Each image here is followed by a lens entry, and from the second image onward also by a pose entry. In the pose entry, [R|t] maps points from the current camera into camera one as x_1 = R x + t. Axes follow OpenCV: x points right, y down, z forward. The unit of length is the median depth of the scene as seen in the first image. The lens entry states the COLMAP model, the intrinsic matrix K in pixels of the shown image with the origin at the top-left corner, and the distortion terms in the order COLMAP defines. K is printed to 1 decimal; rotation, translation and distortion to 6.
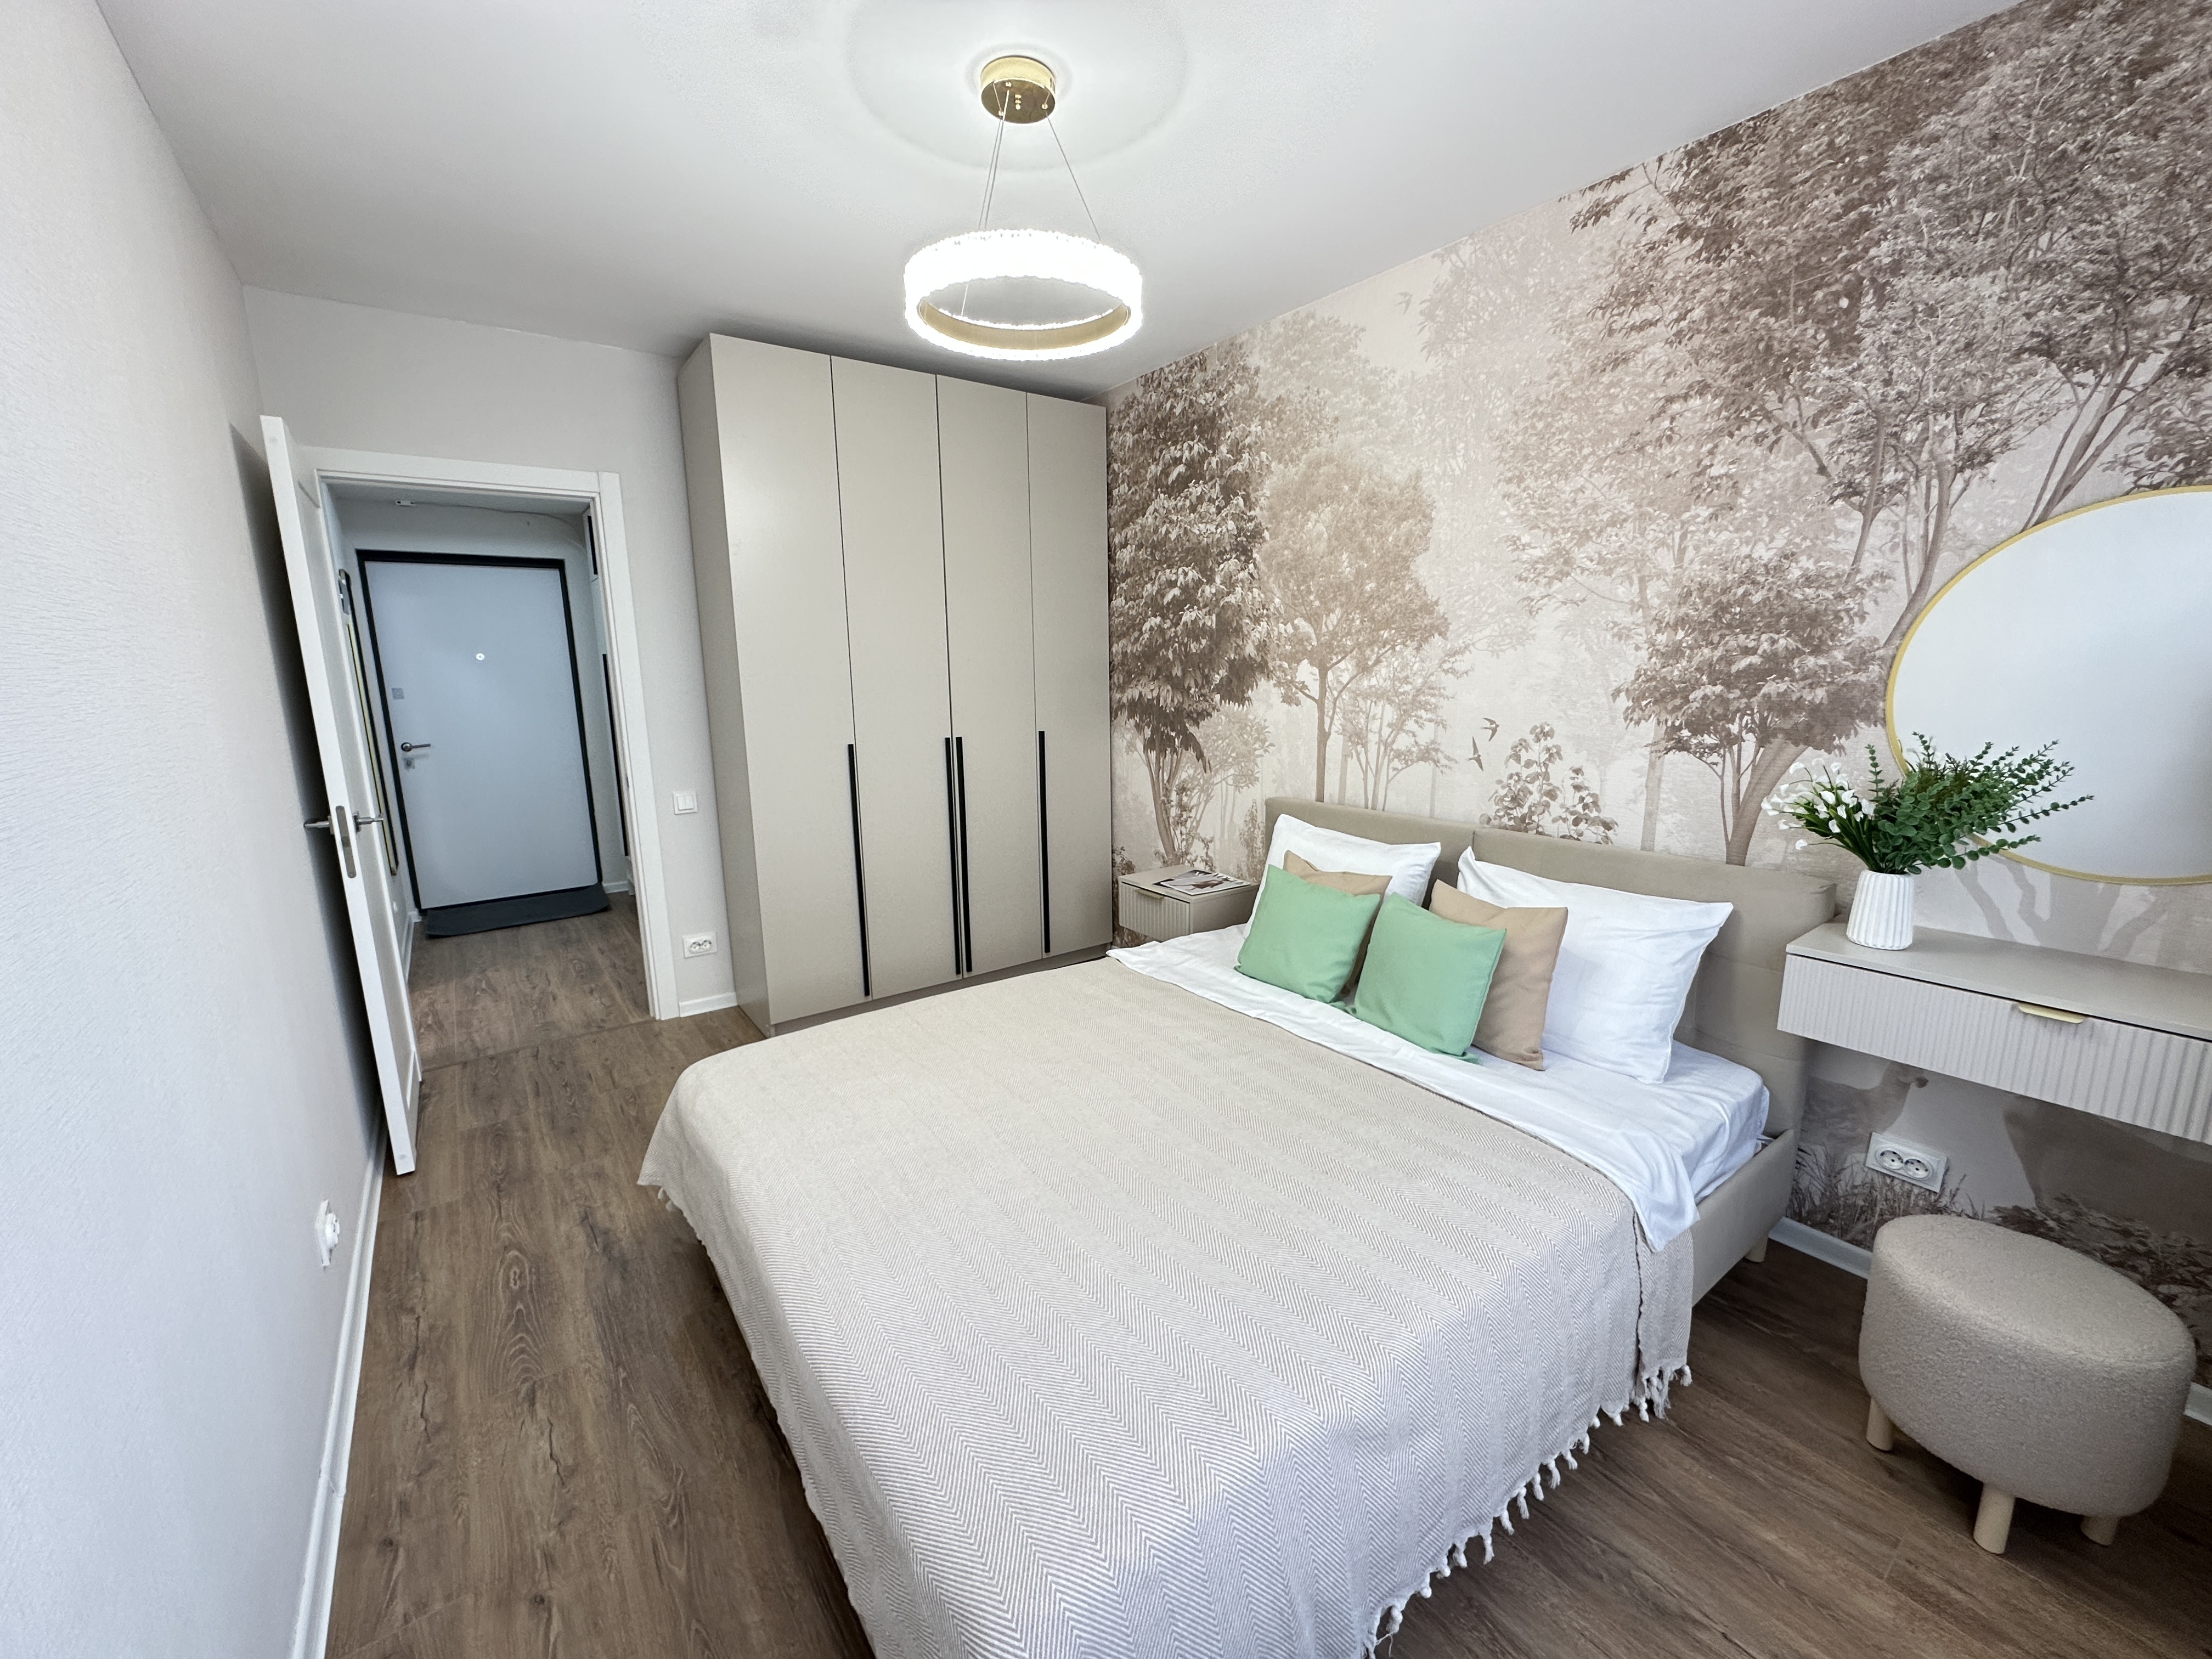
lens RADIAL K [[885.2, 0, 1101.3], [0, 885.2, 831.4], [0, 0, 1]] dist [-0.004367, 0.000829]
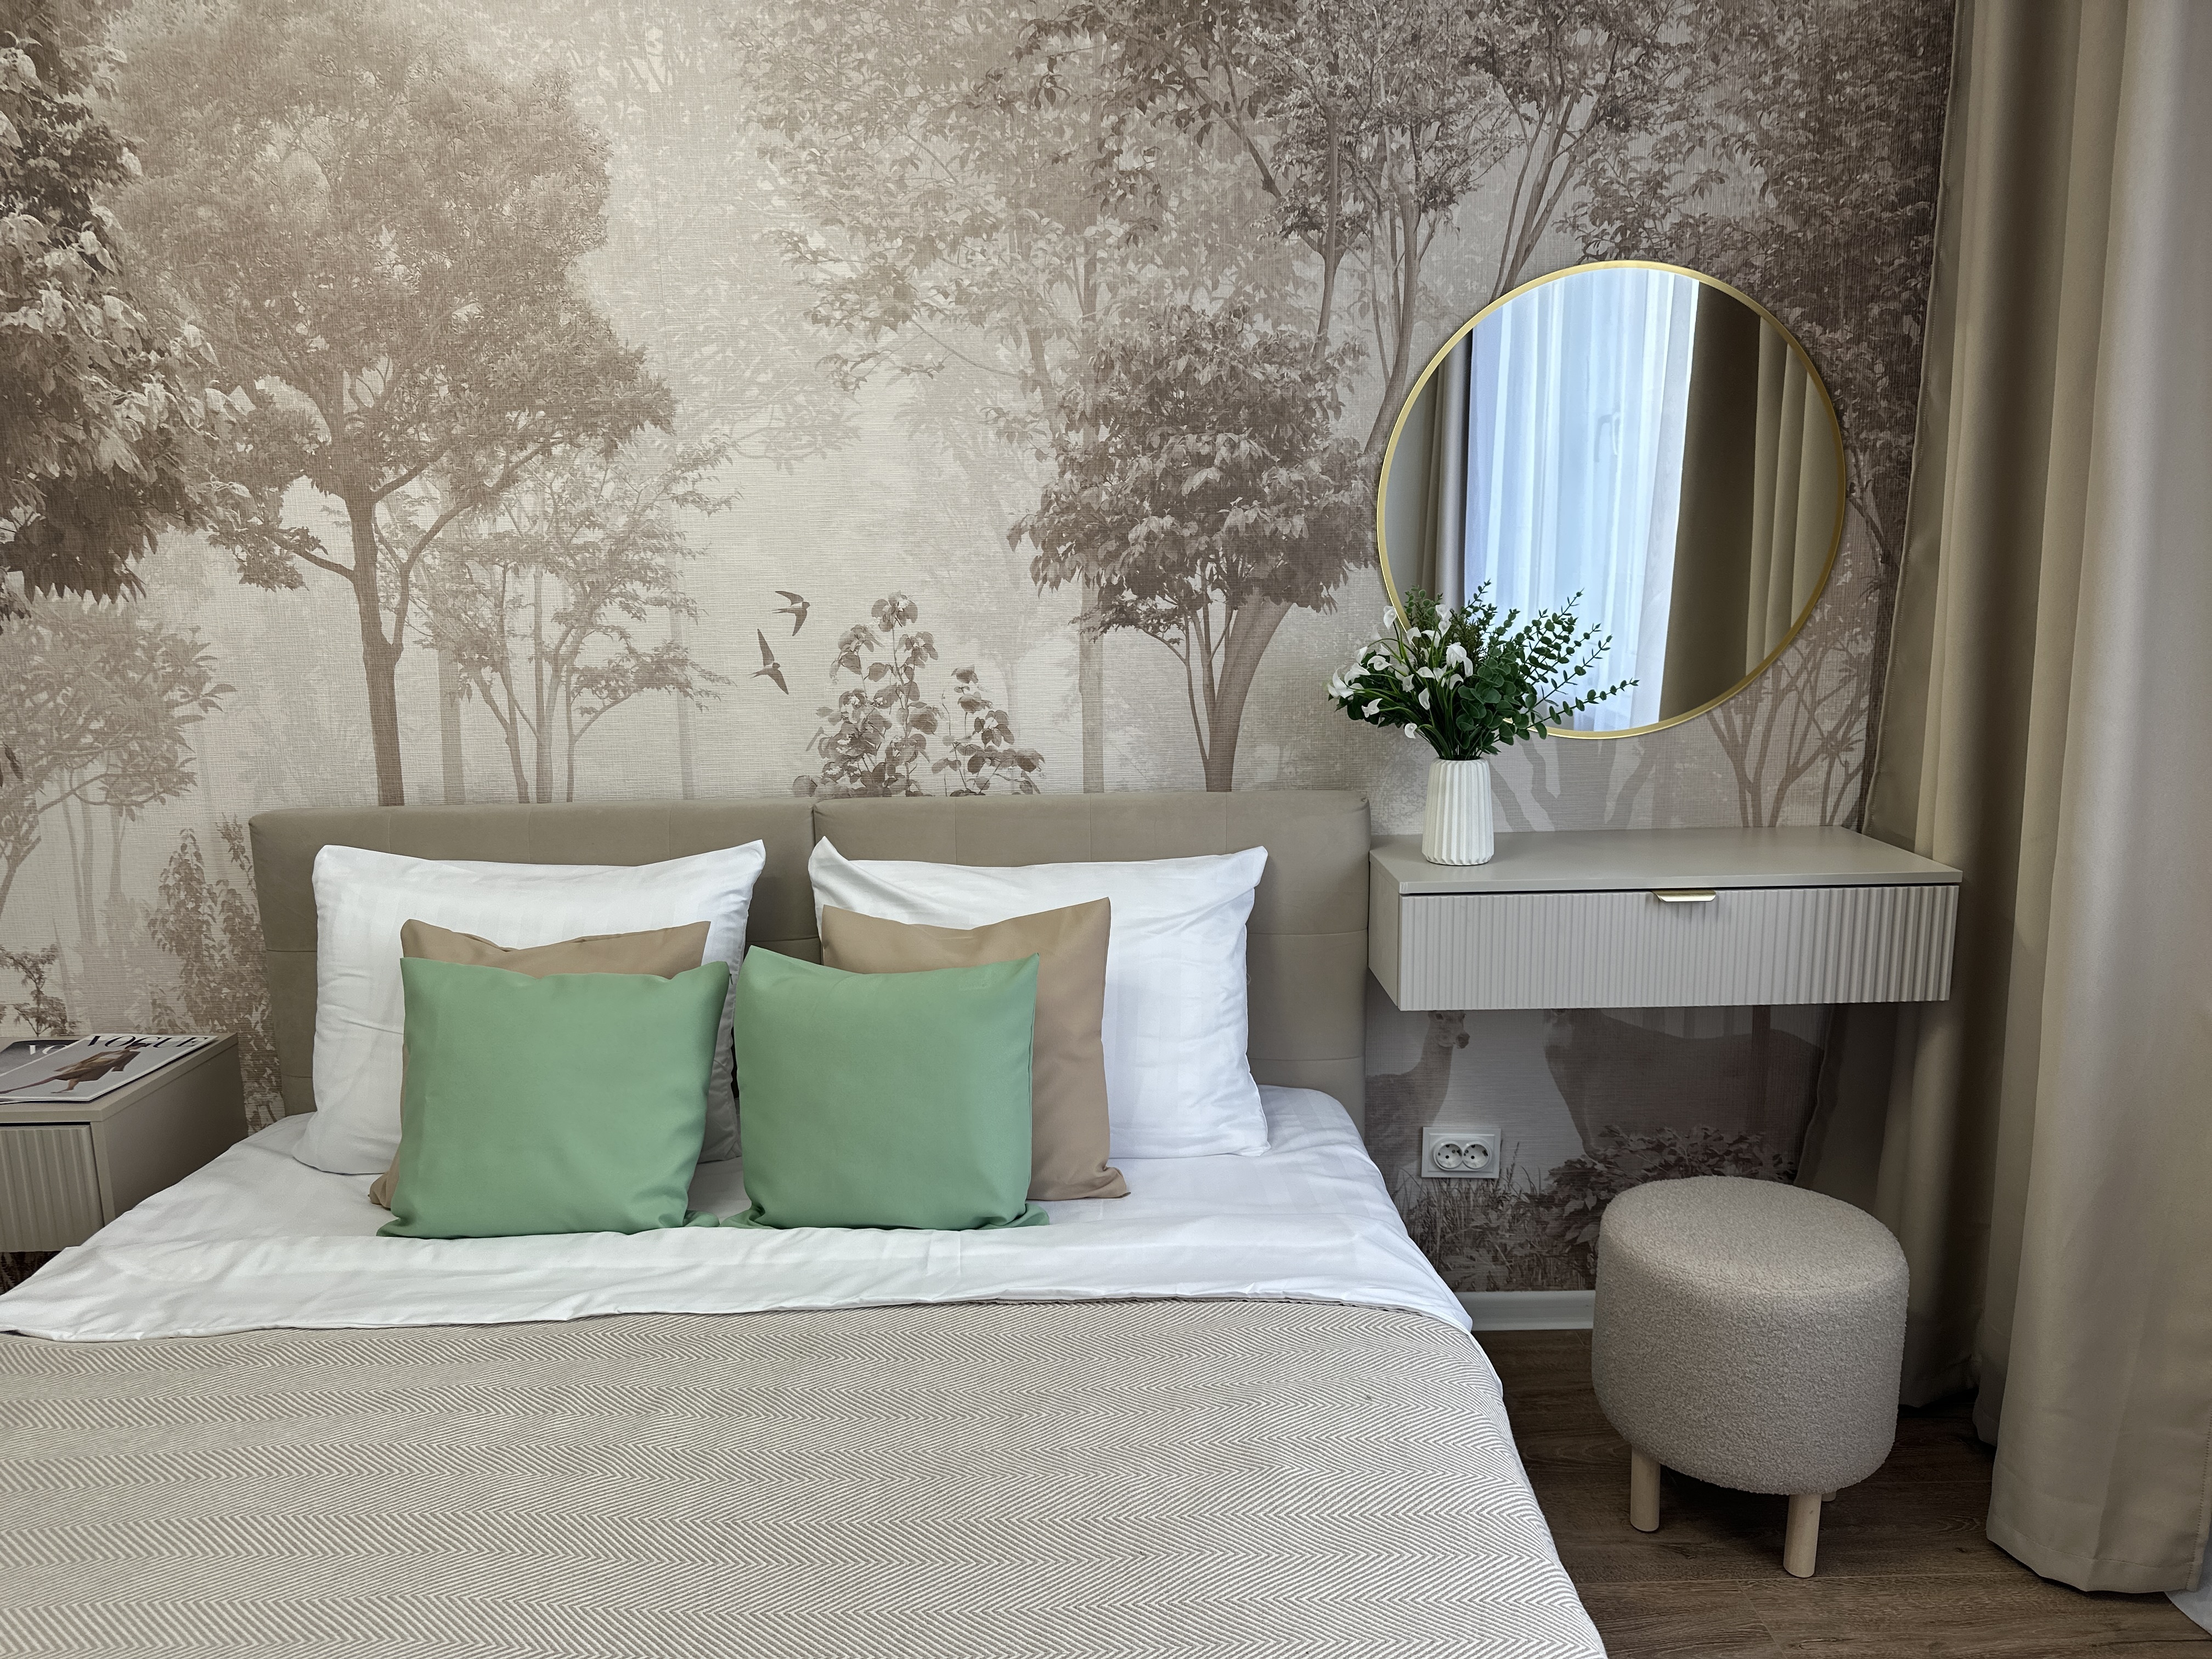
lens RADIAL K [[1557.9, 0, 1097.5], [0, 1557.9, 847.6], [0, 0, 1]] dist [0.064513, -0.083124]
pose [[0.580556, -0.147234, 0.800798, -0.227062], [0.162547, 0.984675, 0.063199, -0.008730], [-0.797830, 0.093476, 0.595591, 0.348126]]
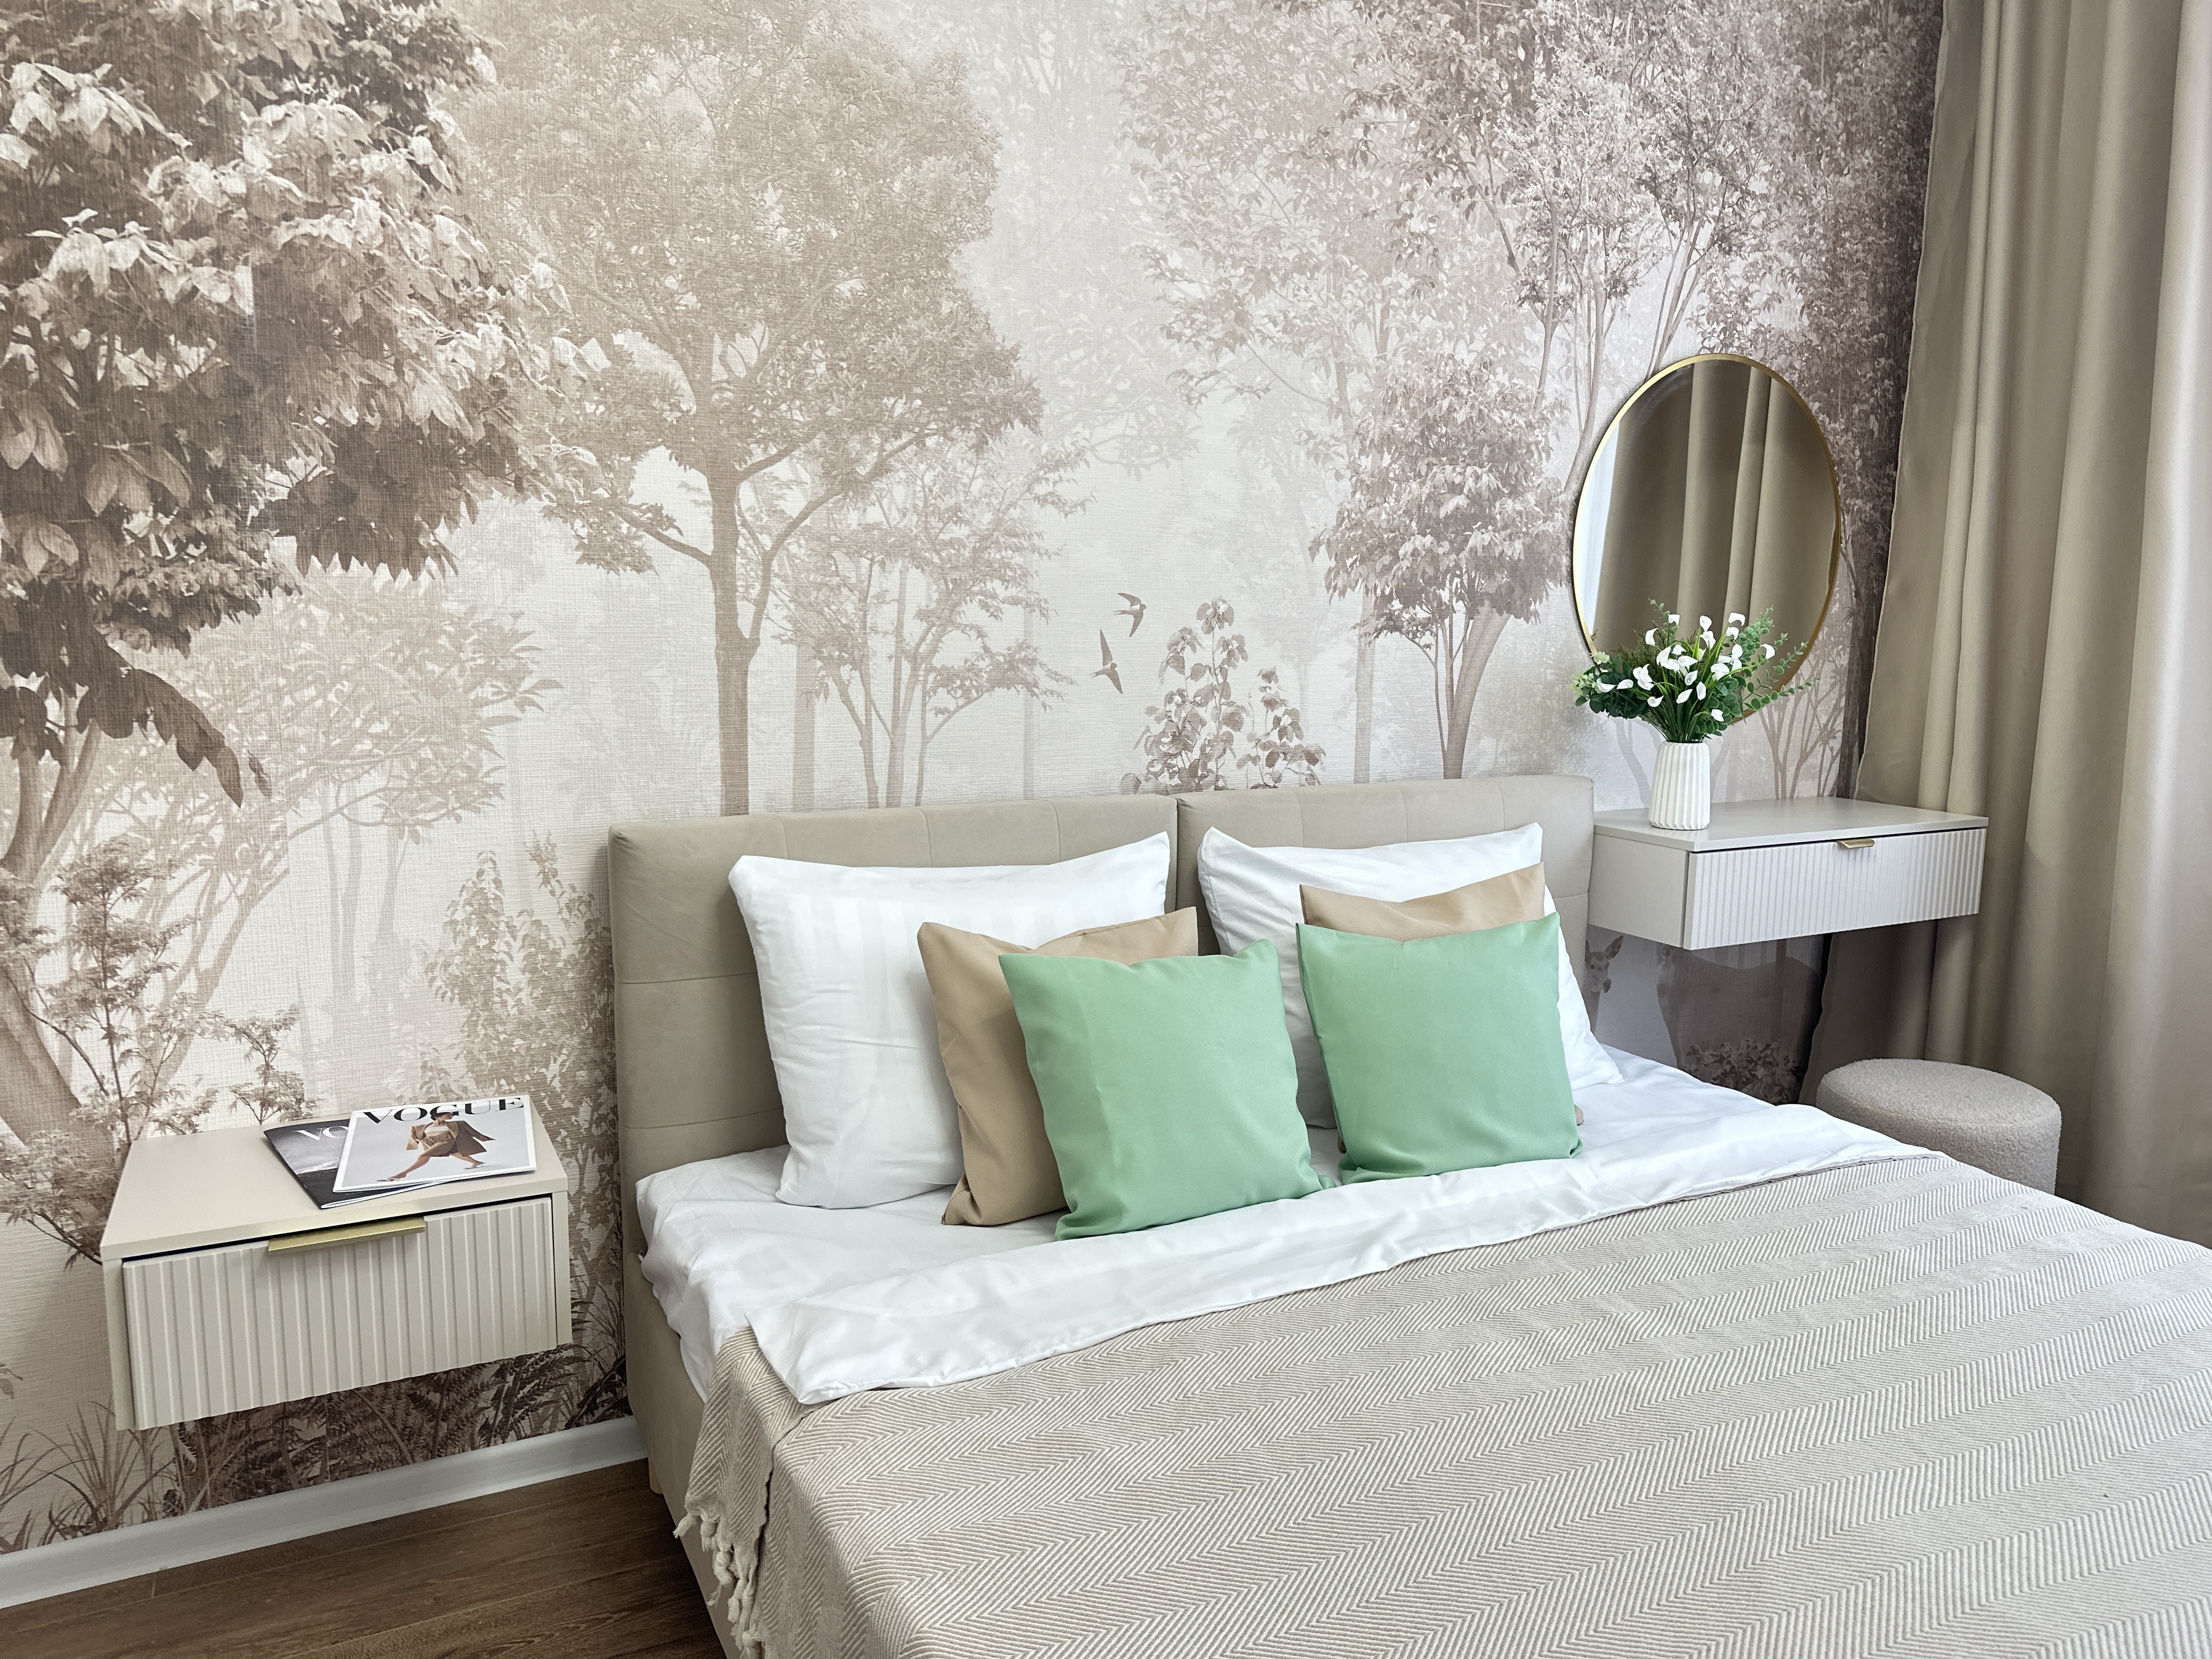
lens RADIAL K [[1557.9, 0, 1113.4], [0, 1557.9, 828.1], [0, 0, 1]] dist [0.064513, -0.083124]
pose [[0.152228, -0.121475, 0.980852, -0.532856], [0.173561, 0.980282, 0.094468, -0.084805], [-0.972987, 0.155856, 0.170310, 0.937131]]
